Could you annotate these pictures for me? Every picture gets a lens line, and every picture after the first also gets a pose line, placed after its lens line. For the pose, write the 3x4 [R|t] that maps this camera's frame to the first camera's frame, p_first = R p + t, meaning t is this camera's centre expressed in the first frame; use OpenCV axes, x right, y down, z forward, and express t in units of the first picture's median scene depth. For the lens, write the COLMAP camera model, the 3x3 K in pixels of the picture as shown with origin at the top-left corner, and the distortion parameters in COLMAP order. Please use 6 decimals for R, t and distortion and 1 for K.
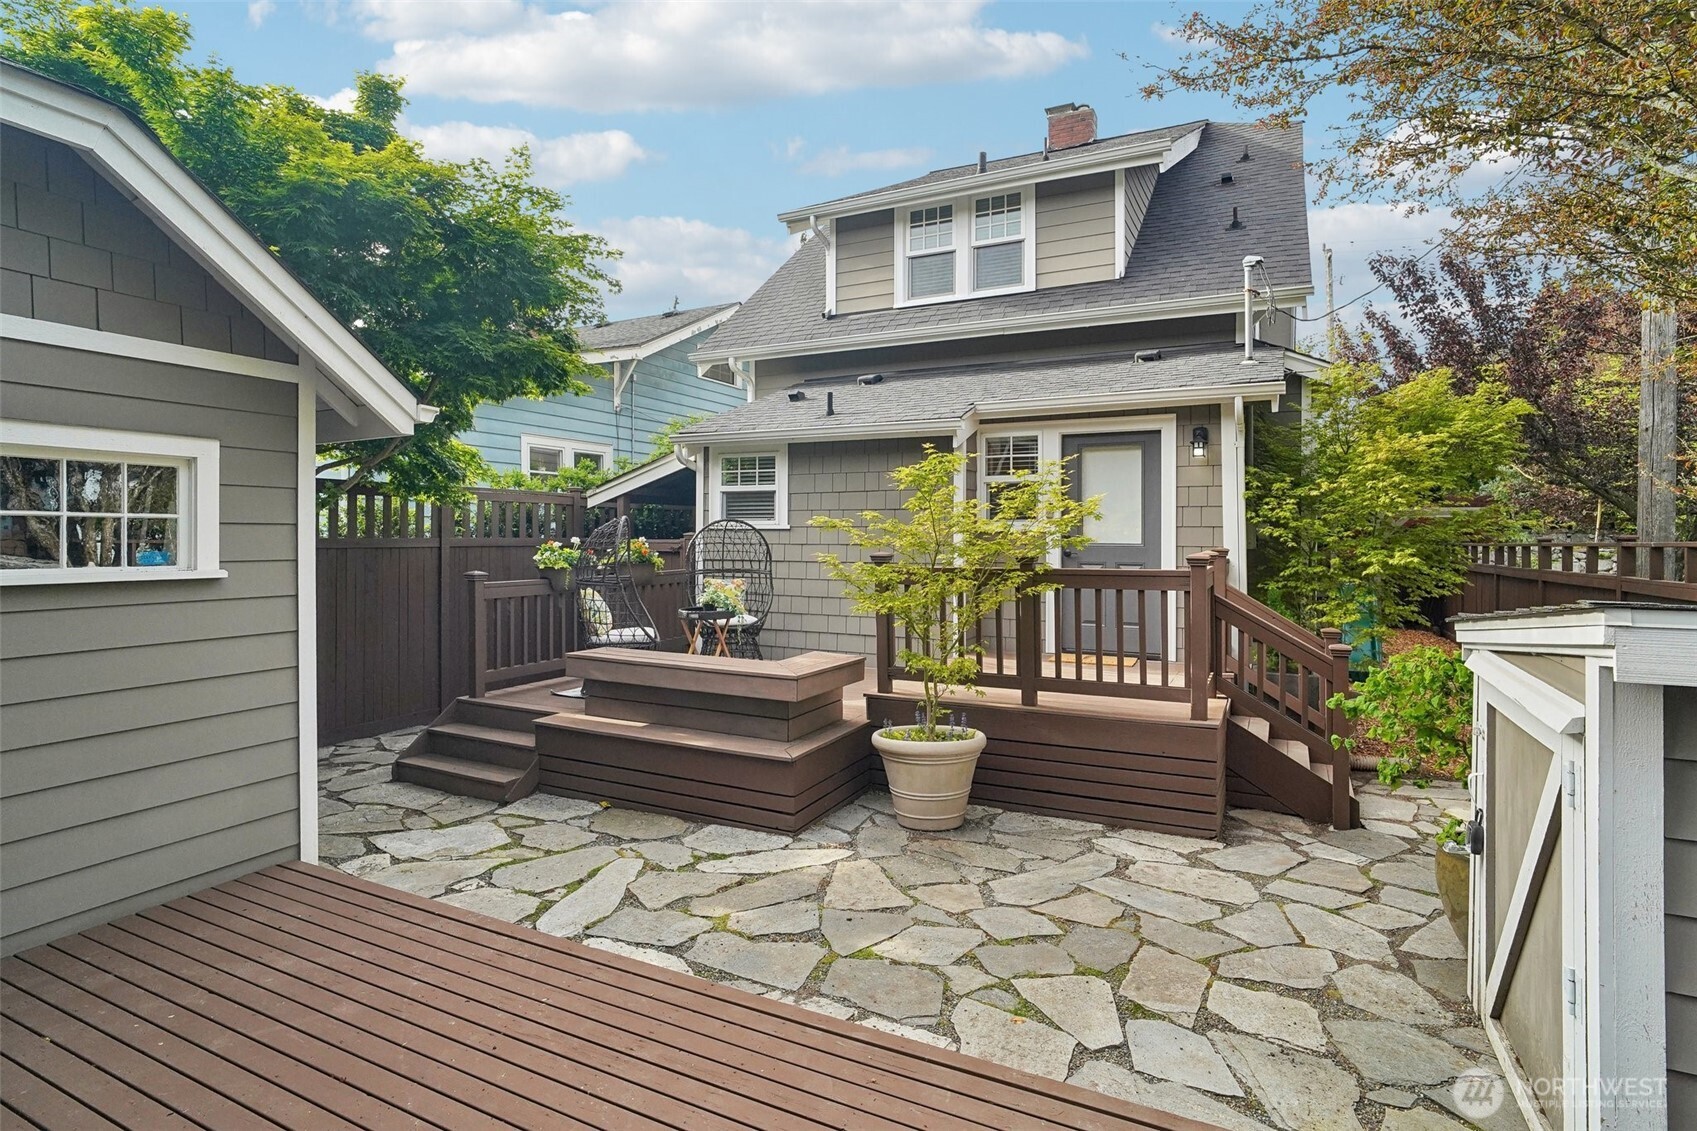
lens RADIAL K [[850.4, 0, 854.8], [0, 850.4, 535.8], [0, 0, 1]] dist [-0.018368, 0.006999]
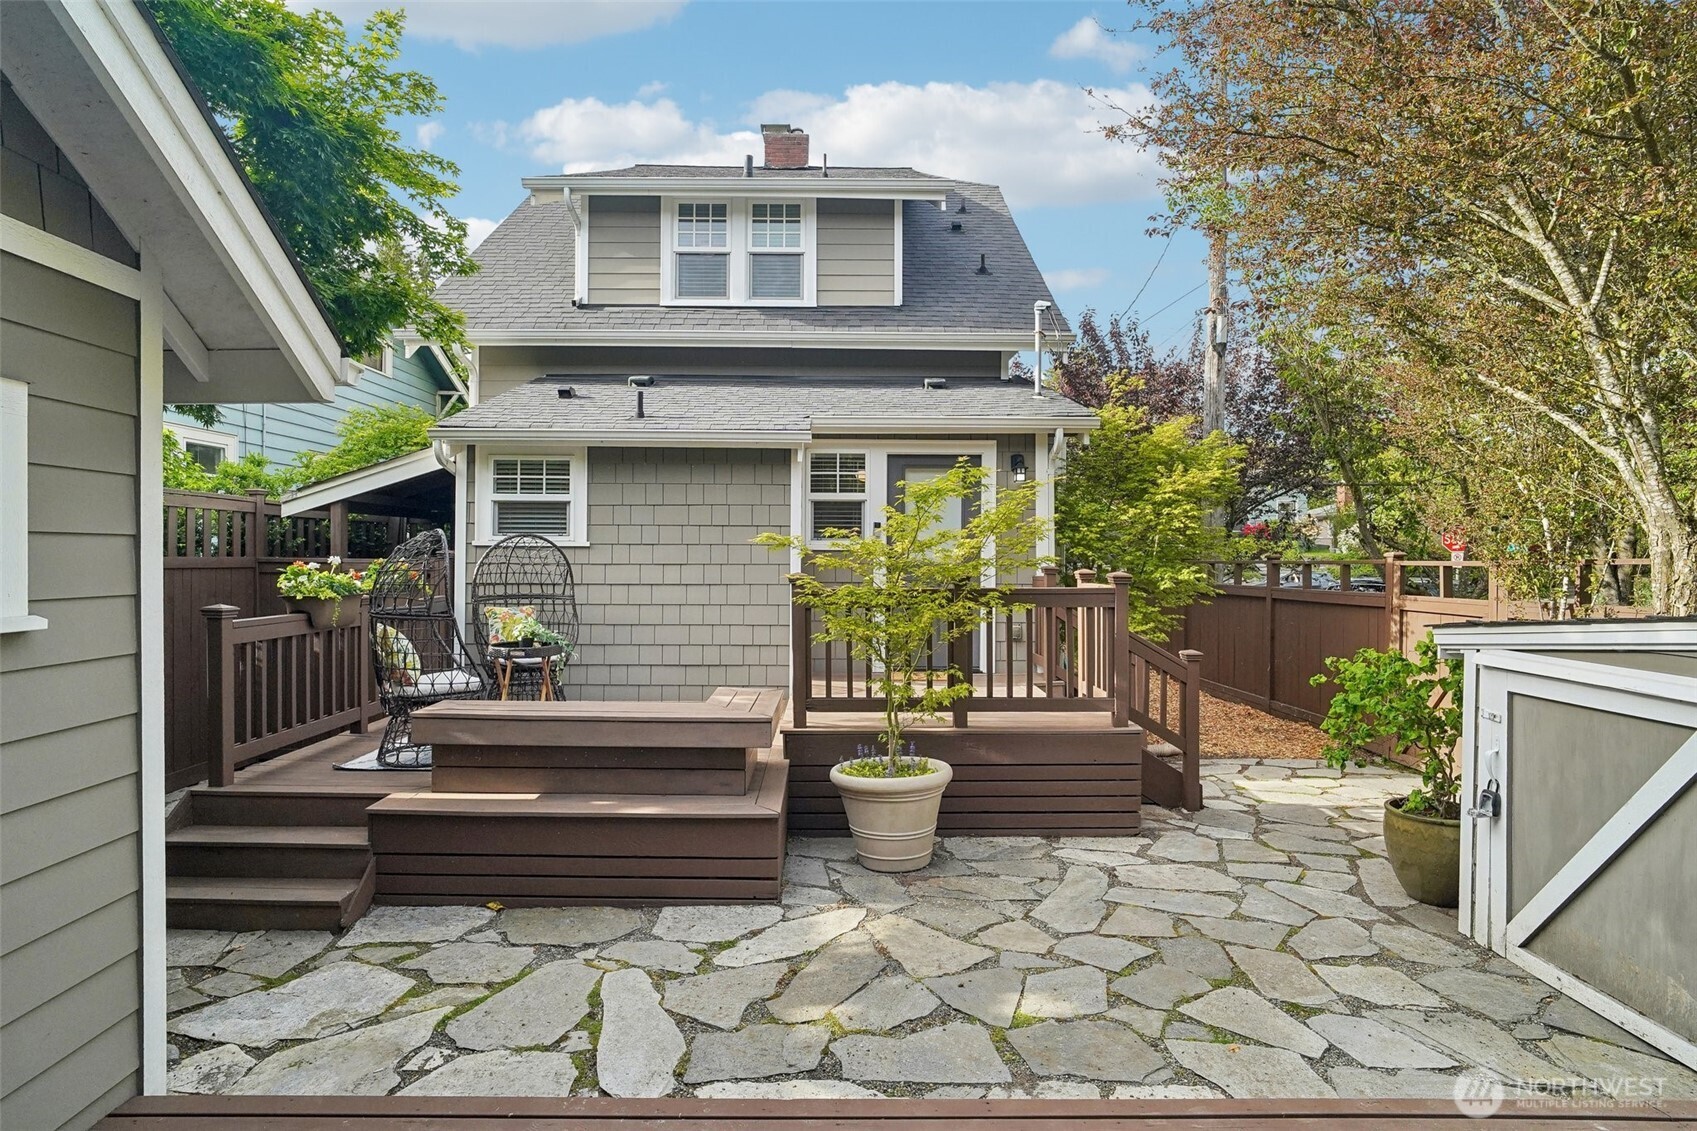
lens RADIAL K [[850.4, 0, 834.9], [0, 850.4, 556.2], [0, 0, 1]] dist [-0.018368, 0.006999]
pose [[0.893565, 0.000860, 0.448933, -0.377499], [-0.002093, 0.999995, 0.002250, -0.001129], [-0.448929, -0.002950, 0.893562, 0.188497]]
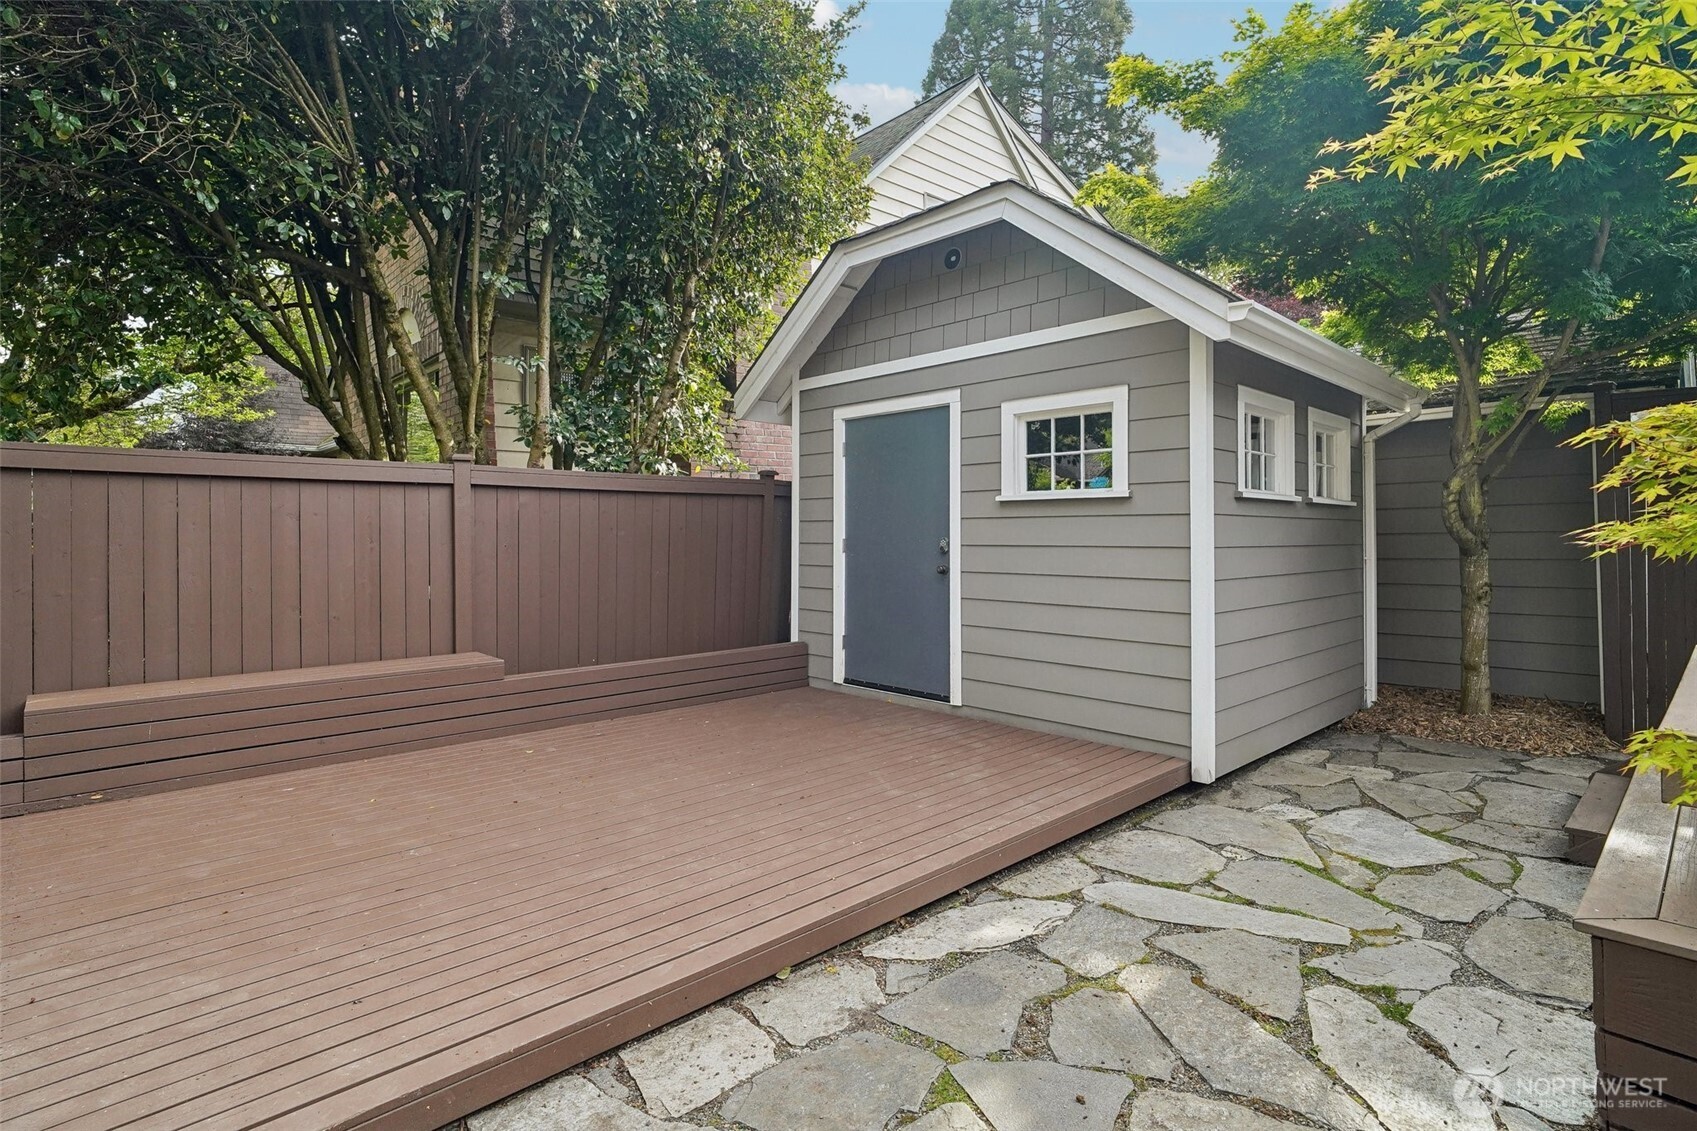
lens RADIAL K [[850.4, 0, 850.2], [0, 850.4, 537.2], [0, 0, 1]] dist [-0.018368, 0.006999]
pose [[-0.350098, 0.005267, -0.936698, 0.381109], [0.002525, 0.999986, 0.004679, 0.072950], [0.936710, -0.000727, -0.350106, 0.752201]]
